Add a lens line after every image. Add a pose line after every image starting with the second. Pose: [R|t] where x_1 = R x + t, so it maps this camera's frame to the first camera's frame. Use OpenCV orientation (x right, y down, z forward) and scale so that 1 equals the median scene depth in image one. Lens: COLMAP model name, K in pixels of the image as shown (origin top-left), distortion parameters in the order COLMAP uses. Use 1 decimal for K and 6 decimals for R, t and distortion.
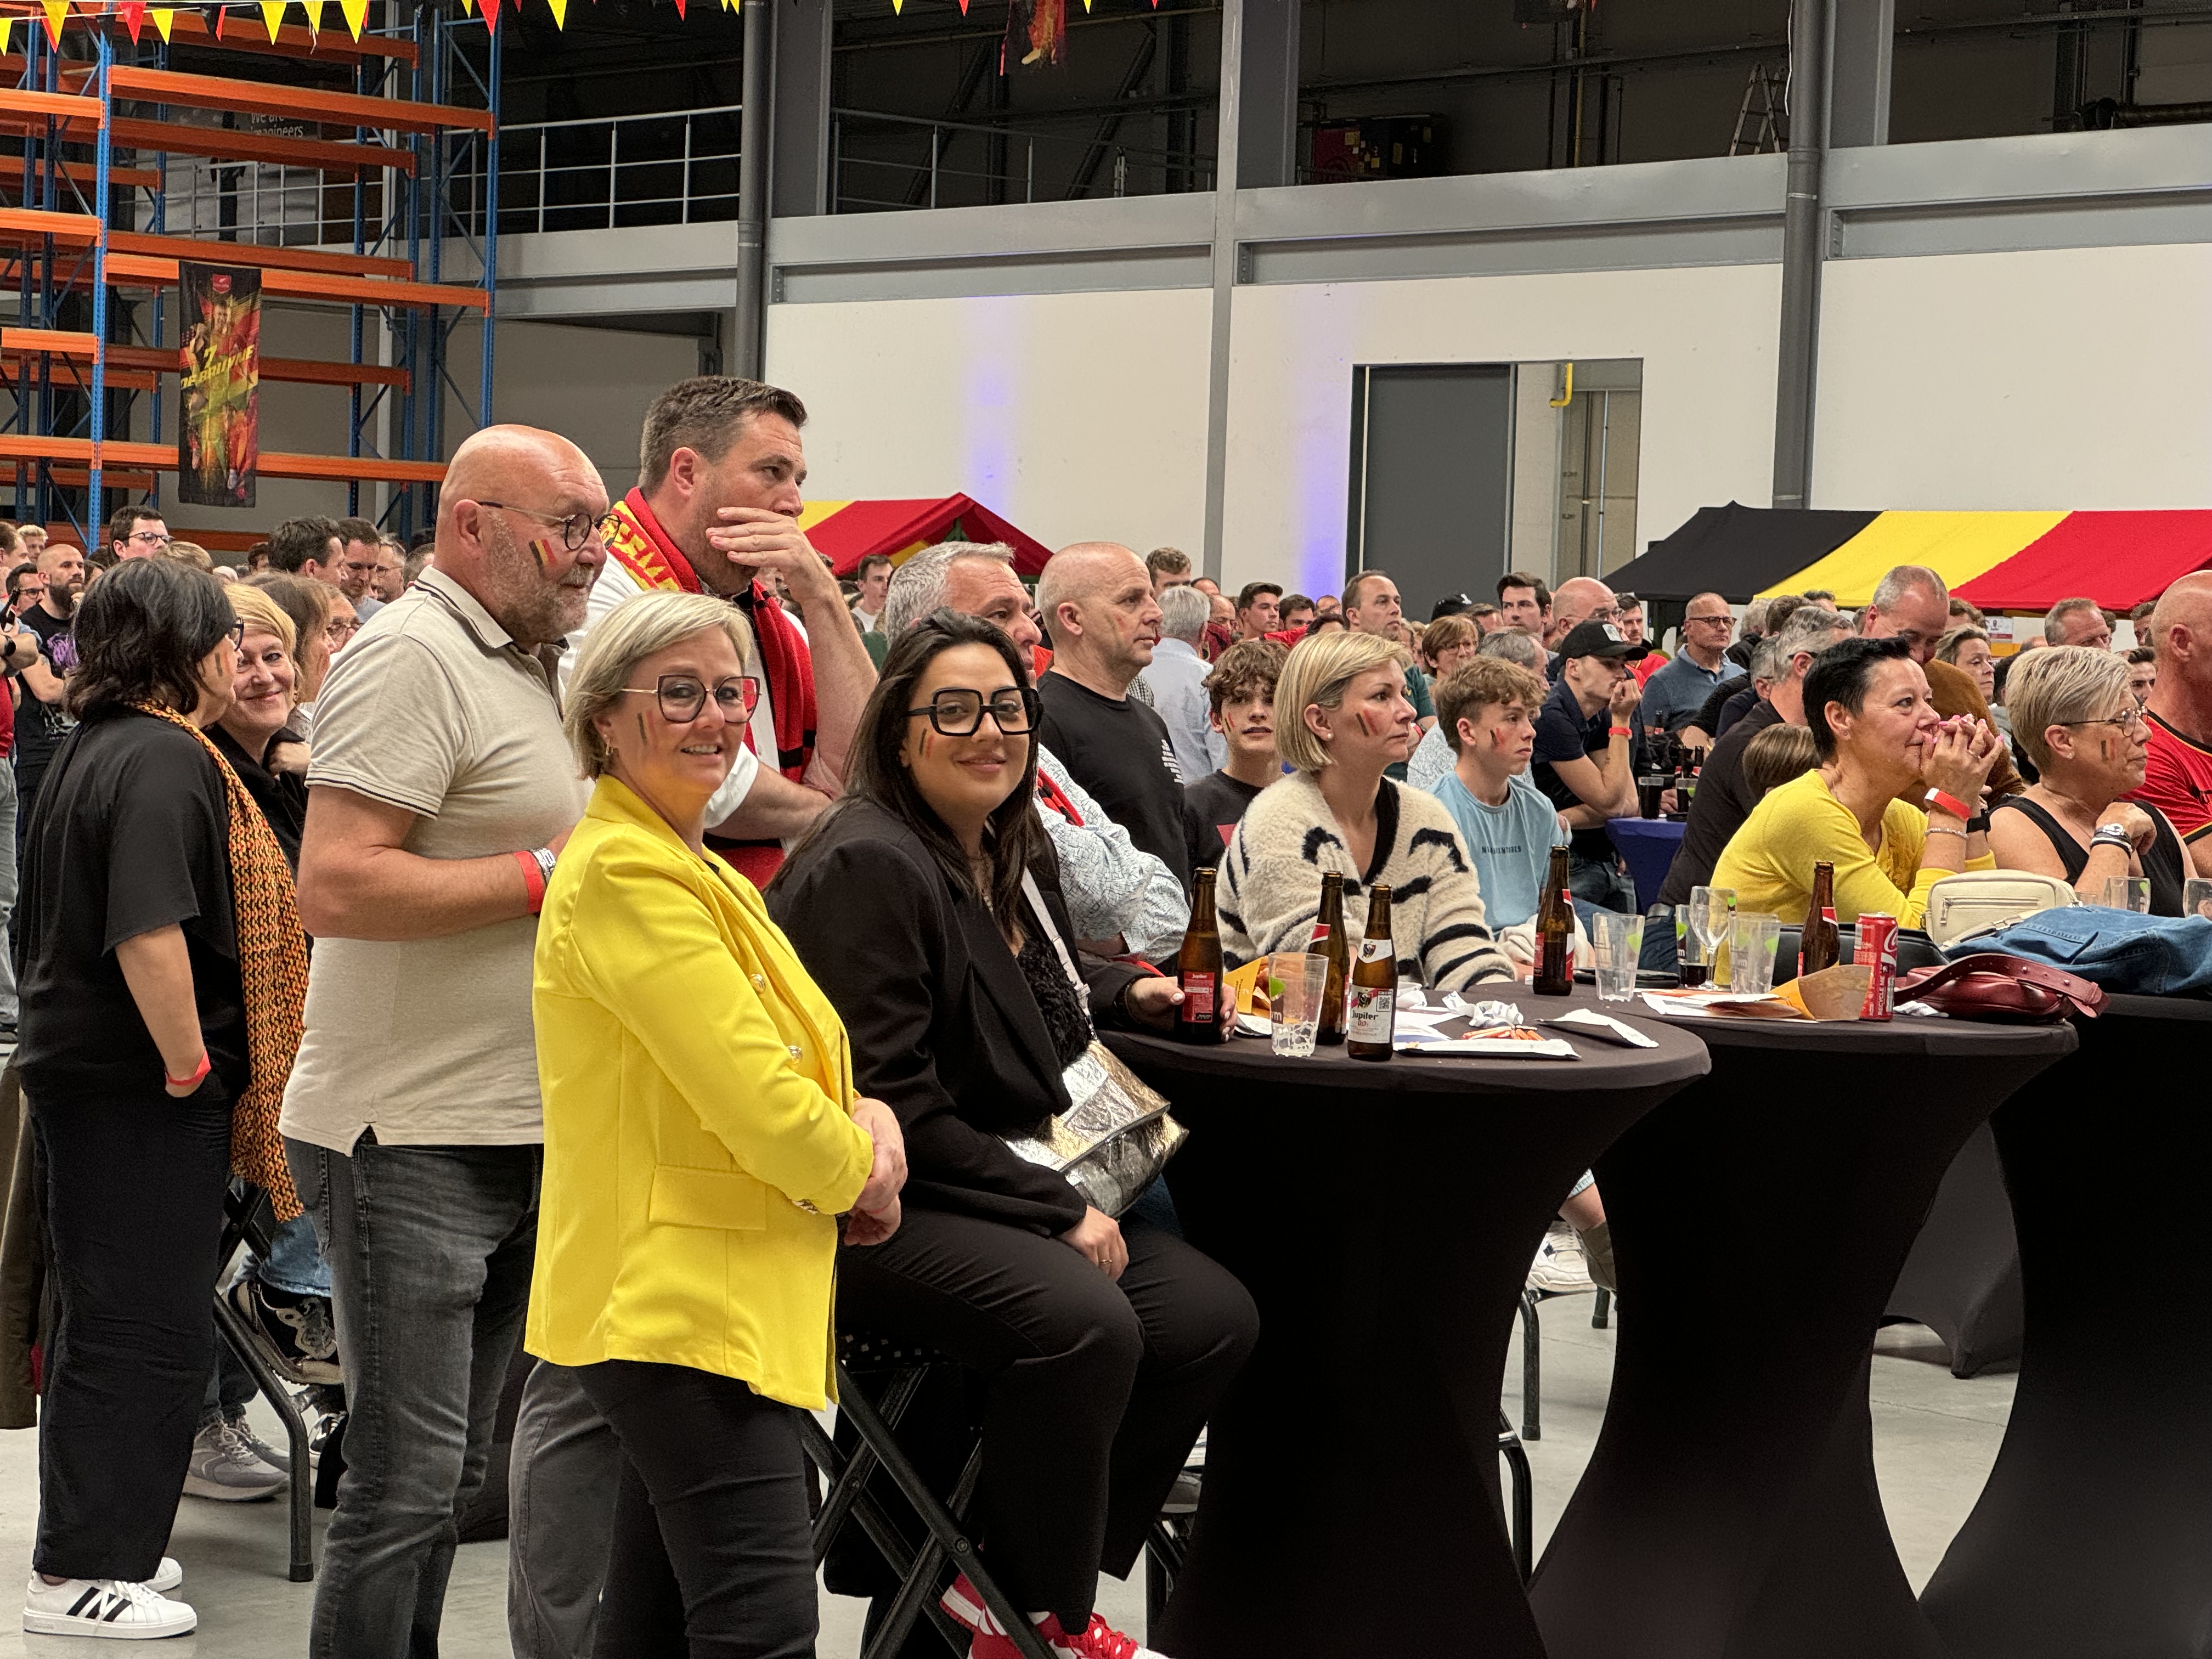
lens RADIAL K [[5008.2, 0, 1106.0], [0, 5008.2, 829.5], [0, 0, 1]] dist [0.499175, -17.902347]
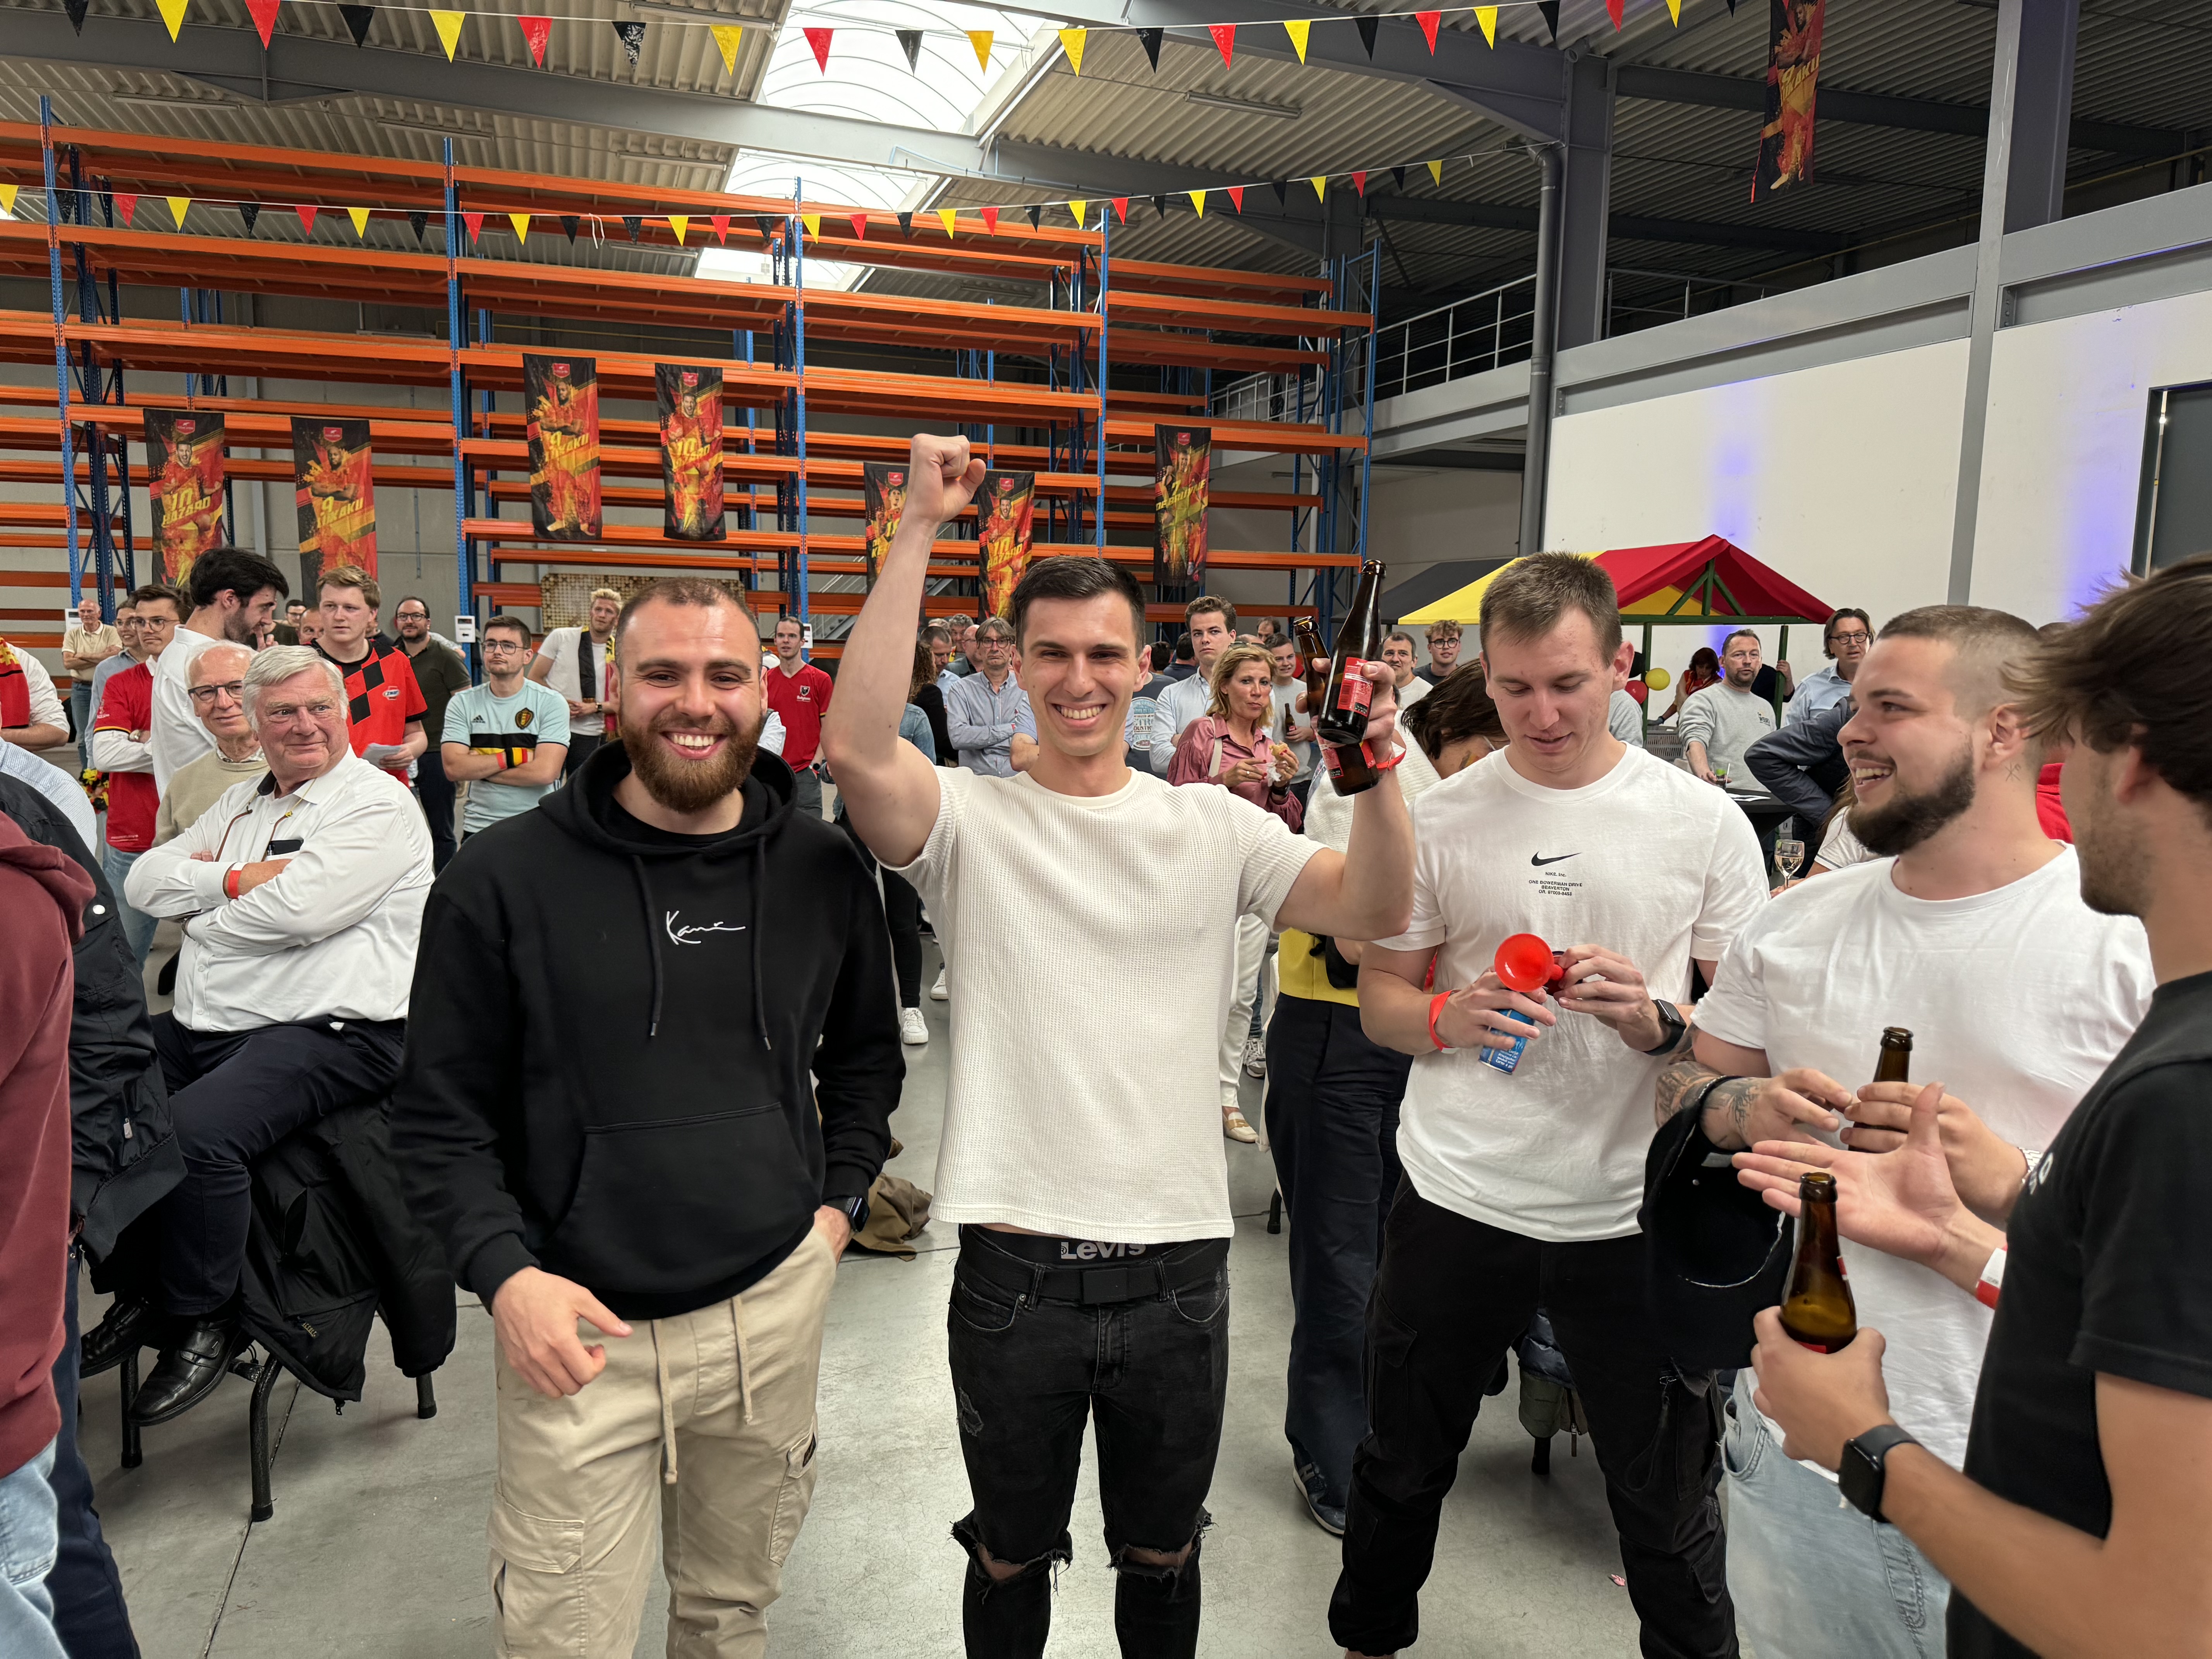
lens RADIAL K [[1552.9, 0, 1106.0], [0, 1552.9, 829.5], [0, 0, 1]] dist [0.054841, -0.044821]
pose [[0.926582, 0.020506, -0.375532, -0.018704], [0.009724, 0.996872, 0.078427, -0.028814], [0.375966, -0.076321, 0.923485, 0.552718]]
